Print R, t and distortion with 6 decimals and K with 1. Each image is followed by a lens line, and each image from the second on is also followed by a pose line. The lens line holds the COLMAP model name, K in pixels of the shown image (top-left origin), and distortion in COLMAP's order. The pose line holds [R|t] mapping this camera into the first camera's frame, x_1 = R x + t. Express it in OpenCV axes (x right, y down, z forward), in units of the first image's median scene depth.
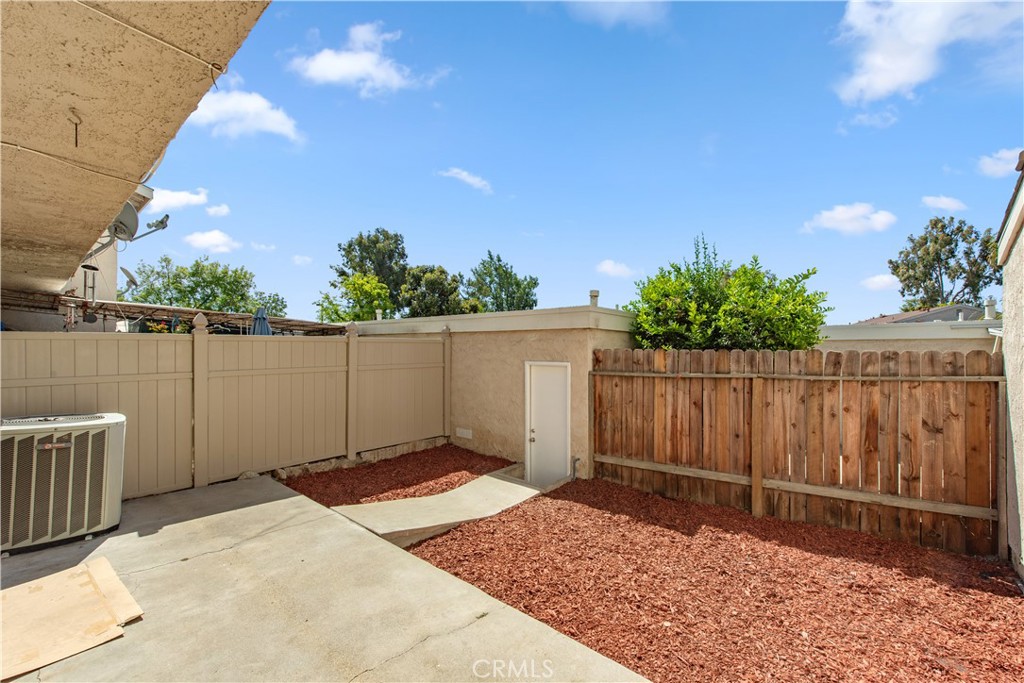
lens RADIAL K [[418.0, 0, 512.0], [0, 418.0, 341.5], [0, 0, 1]] dist [0.001224, 0.000088]
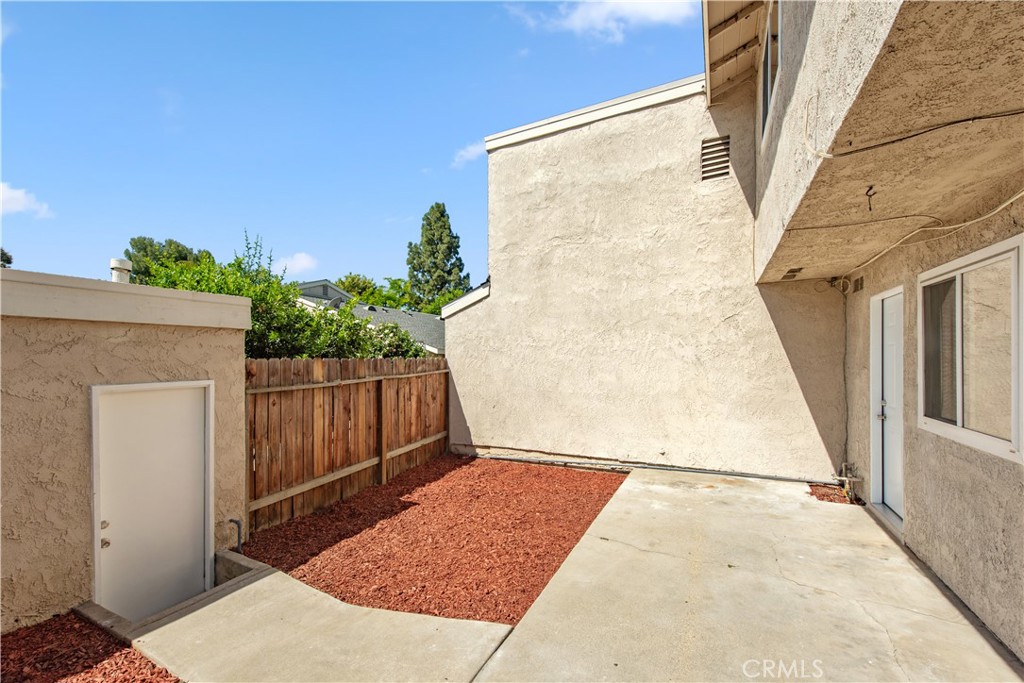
lens RADIAL K [[412.7, 0, 513.6], [0, 412.7, 359.1], [0, 0, 1]] dist [0.001002, -0.000038]
pose [[-0.248185, -0.006471, 0.968691, -0.619300], [-0.009453, 0.999946, 0.004258, 0.011466], [-0.968666, -0.008101, -0.248233, 0.744817]]
